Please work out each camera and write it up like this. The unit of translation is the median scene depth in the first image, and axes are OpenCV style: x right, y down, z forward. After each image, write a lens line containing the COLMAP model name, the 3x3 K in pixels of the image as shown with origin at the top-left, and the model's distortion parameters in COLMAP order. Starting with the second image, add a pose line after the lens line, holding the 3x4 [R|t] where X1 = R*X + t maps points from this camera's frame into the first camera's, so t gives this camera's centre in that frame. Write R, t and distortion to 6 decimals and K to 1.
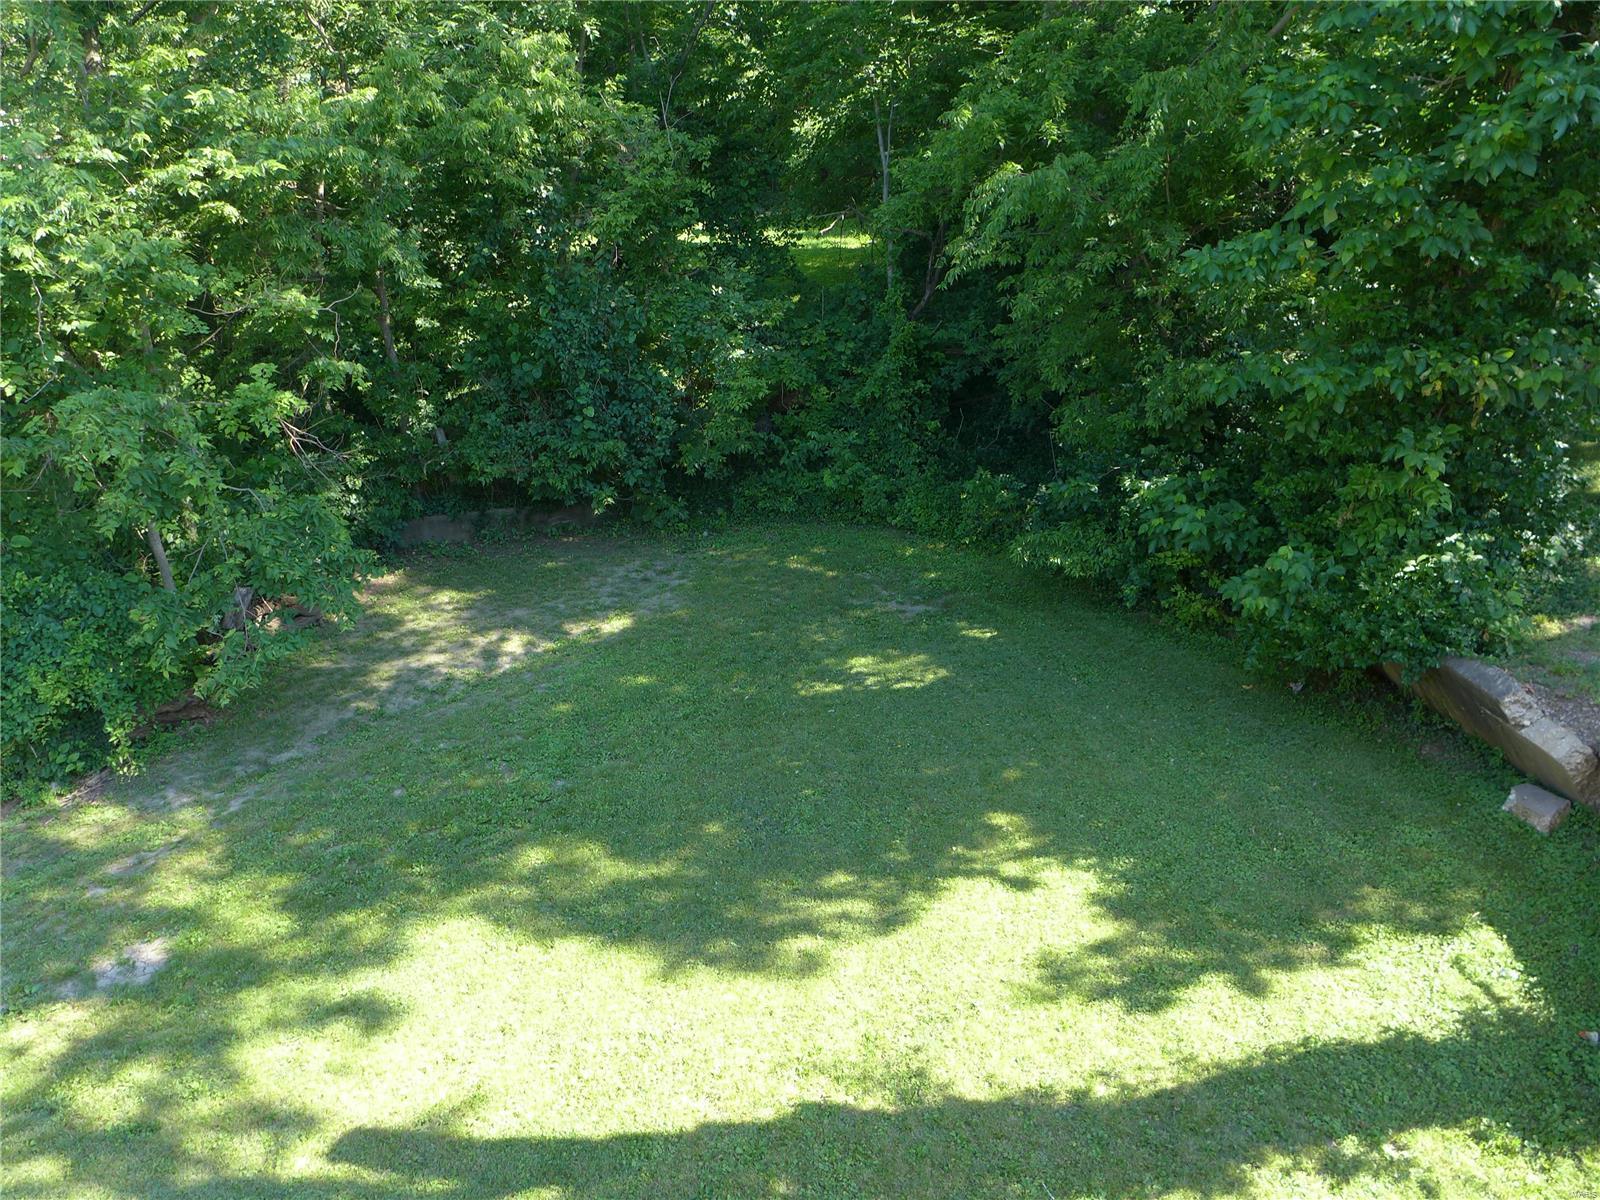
lens RADIAL K [[1186.6, 0, 800.0], [0, 1186.6, 600.0], [0, 0, 1]] dist [-0.060303, 0.035021]
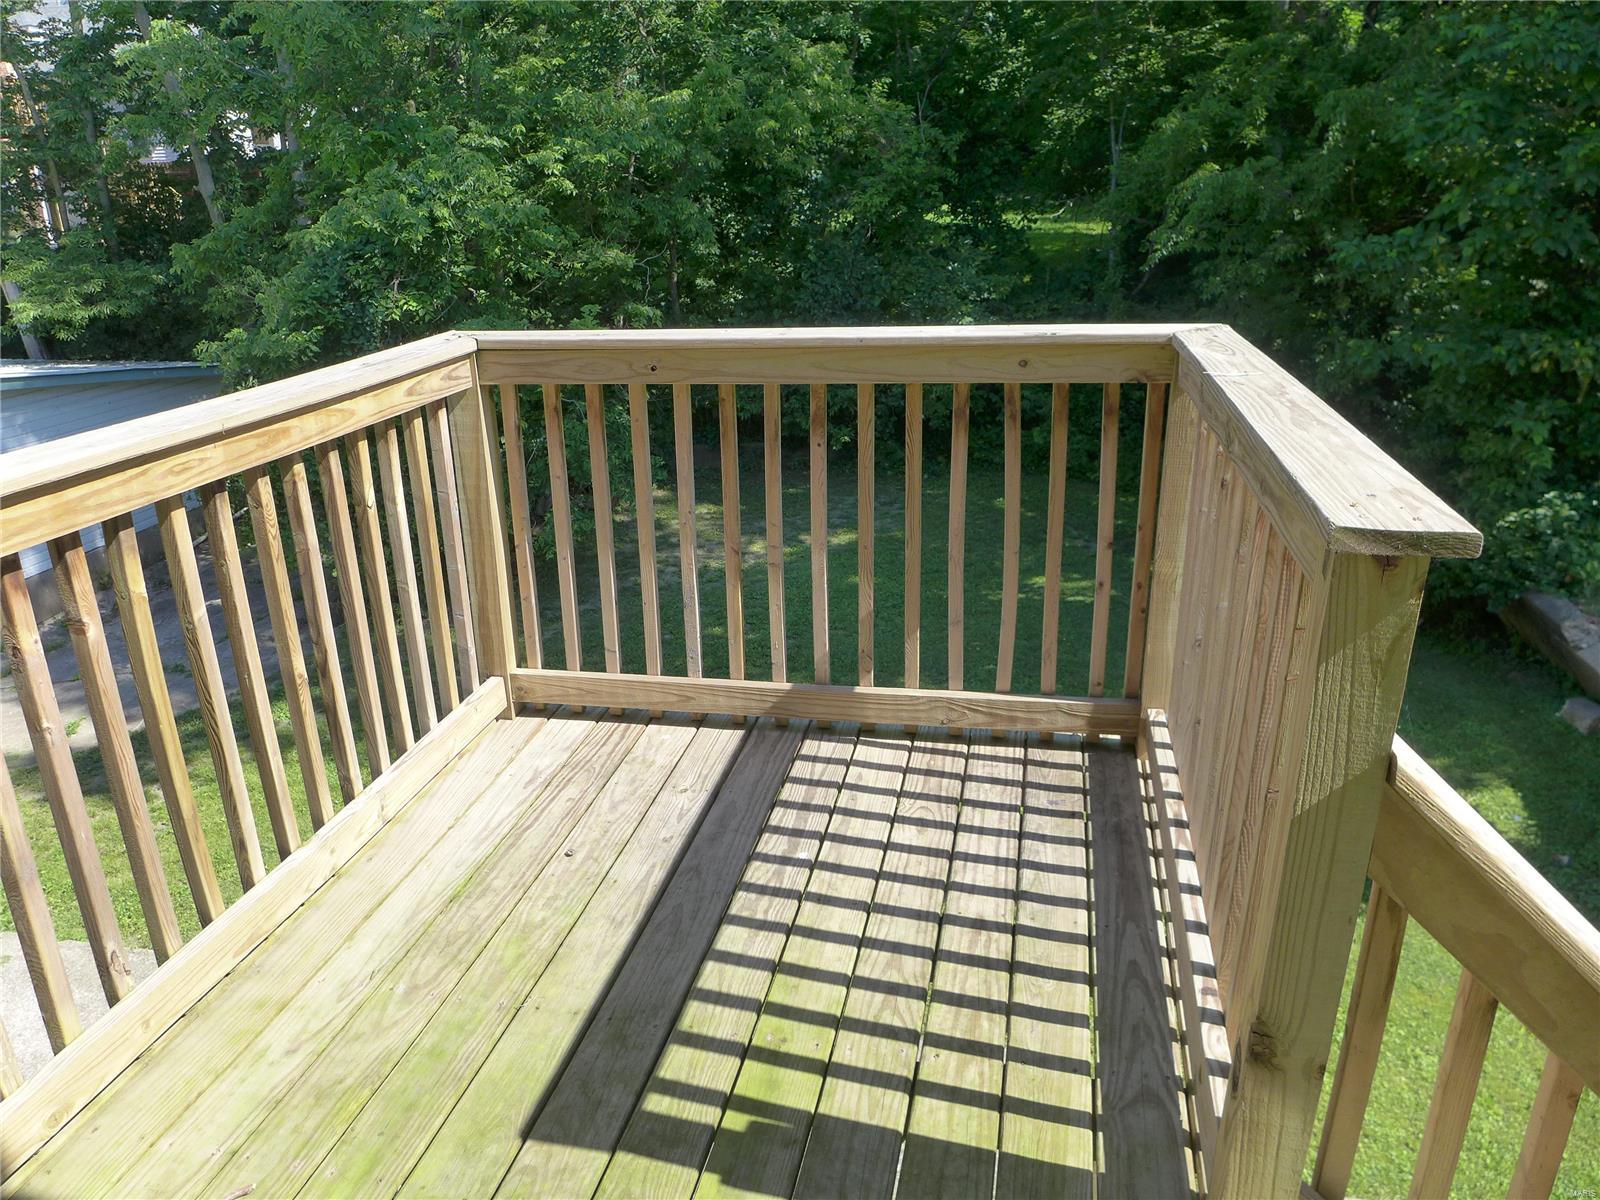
lens RADIAL K [[1148.4, 0, 781.7], [0, 1148.4, 597.2], [0, 0, 1]] dist [-0.071644, 0.037842]
pose [[0.975618, 0.092814, -0.198885, 0.024557], [-0.088087, 0.995582, 0.032504, 0.054860], [0.201023, -0.014192, 0.979484, -0.177482]]
